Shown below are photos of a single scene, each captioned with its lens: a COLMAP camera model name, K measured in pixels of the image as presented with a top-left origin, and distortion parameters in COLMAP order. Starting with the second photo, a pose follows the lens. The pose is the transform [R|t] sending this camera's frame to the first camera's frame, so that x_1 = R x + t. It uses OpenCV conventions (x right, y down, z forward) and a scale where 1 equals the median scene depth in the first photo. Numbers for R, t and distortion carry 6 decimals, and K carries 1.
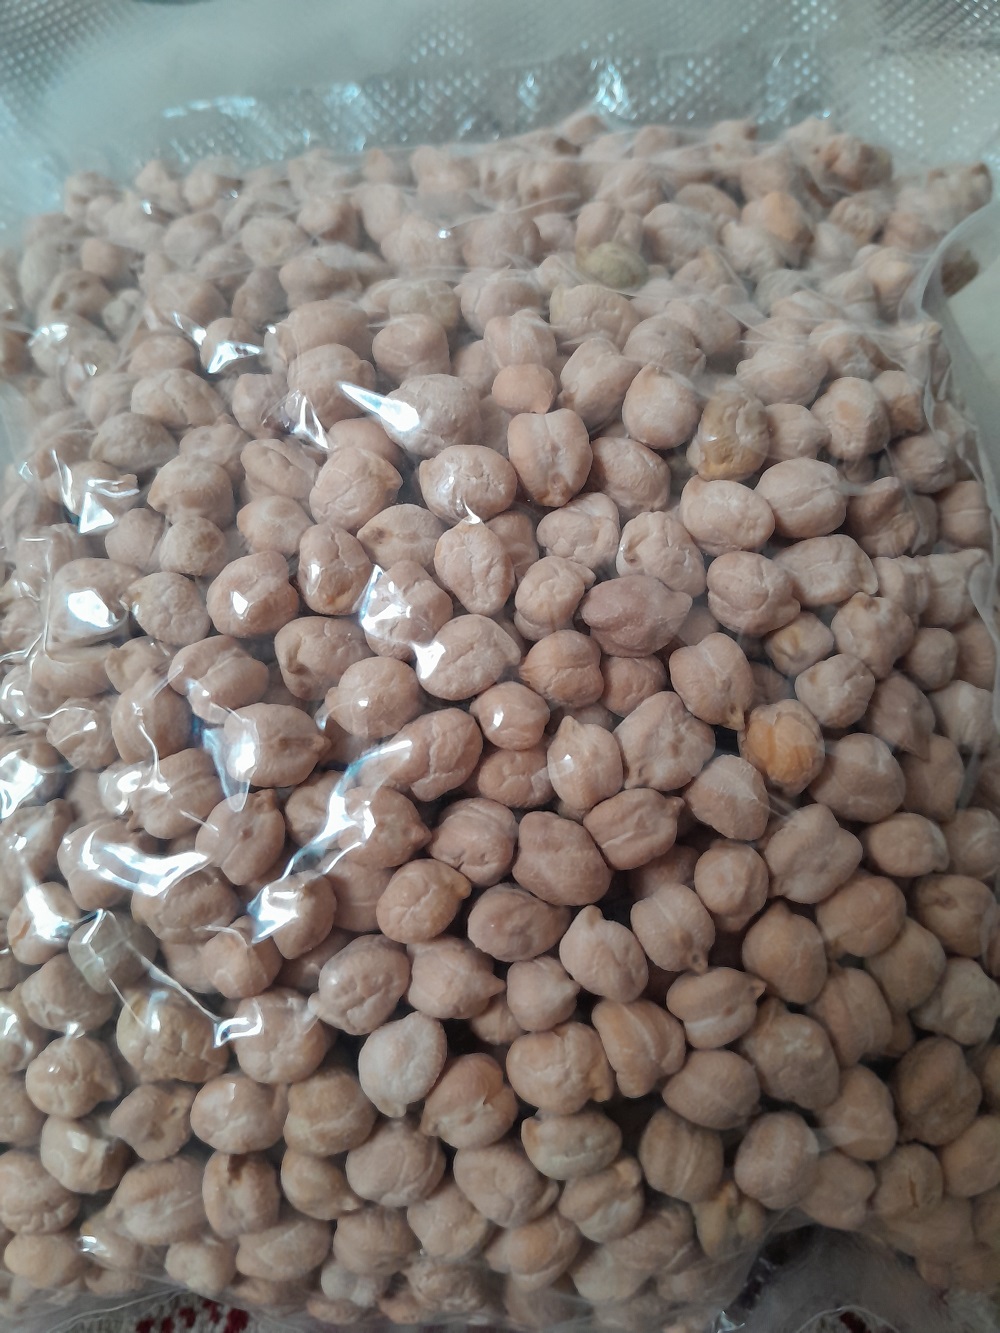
lens RADIAL K [[1020.4, 0, 501.6], [0, 1020.4, 666.2], [0, 0, 1]] dist [-0.007382, -0.042686]
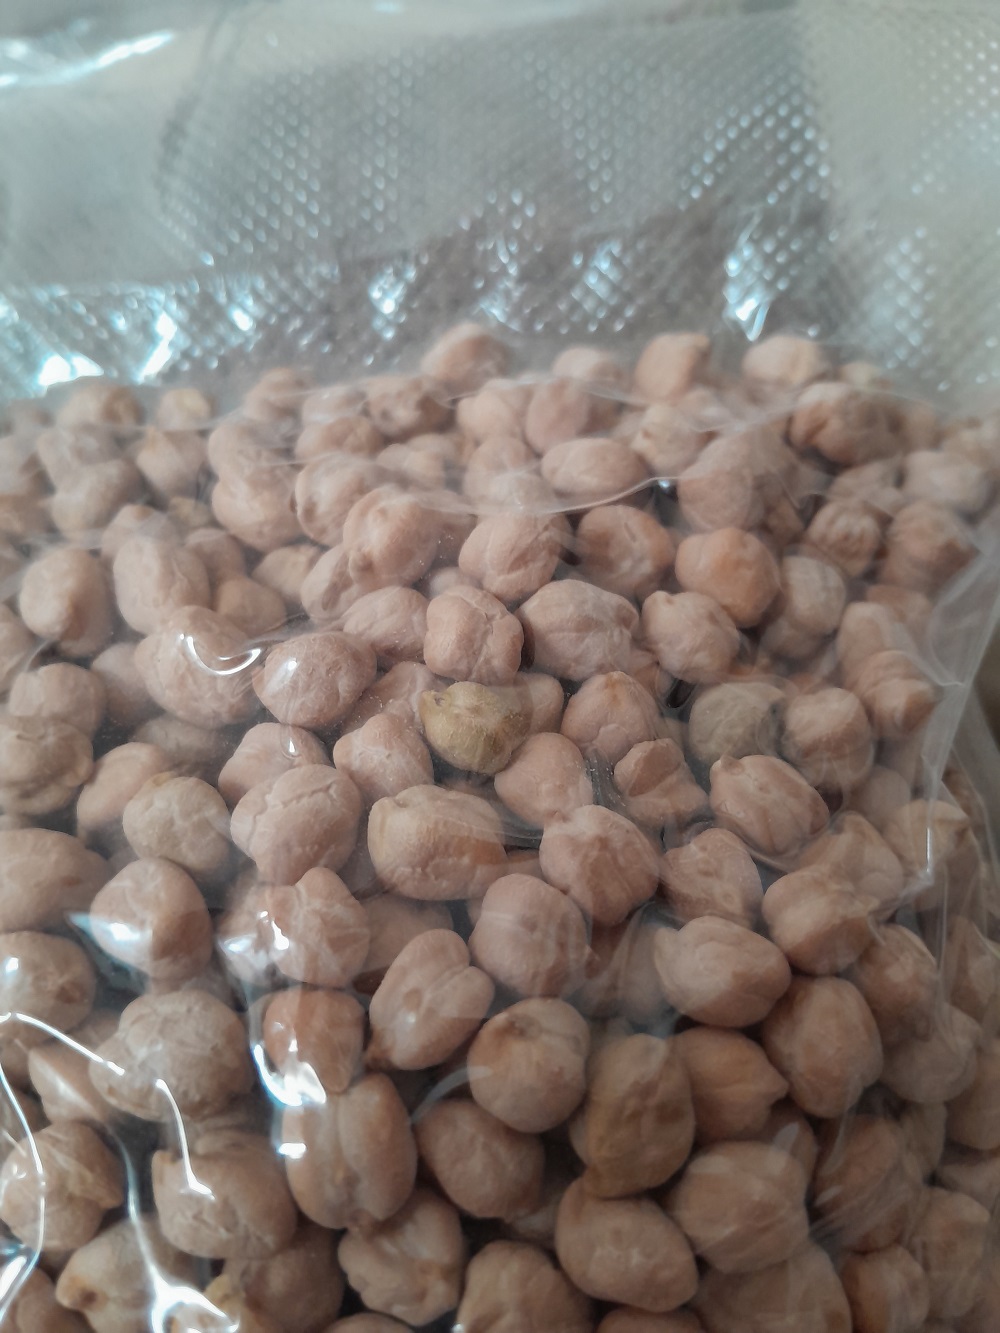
lens RADIAL K [[1020.4, 0, 499.3], [0, 1020.4, 666.8], [0, 0, 1]] dist [-0.007382, -0.042686]
pose [[0.999789, -0.018483, 0.008943, 0.130448], [0.017350, 0.993394, 0.113435, -0.542015], [-0.010981, -0.113256, 0.993505, 0.374654]]
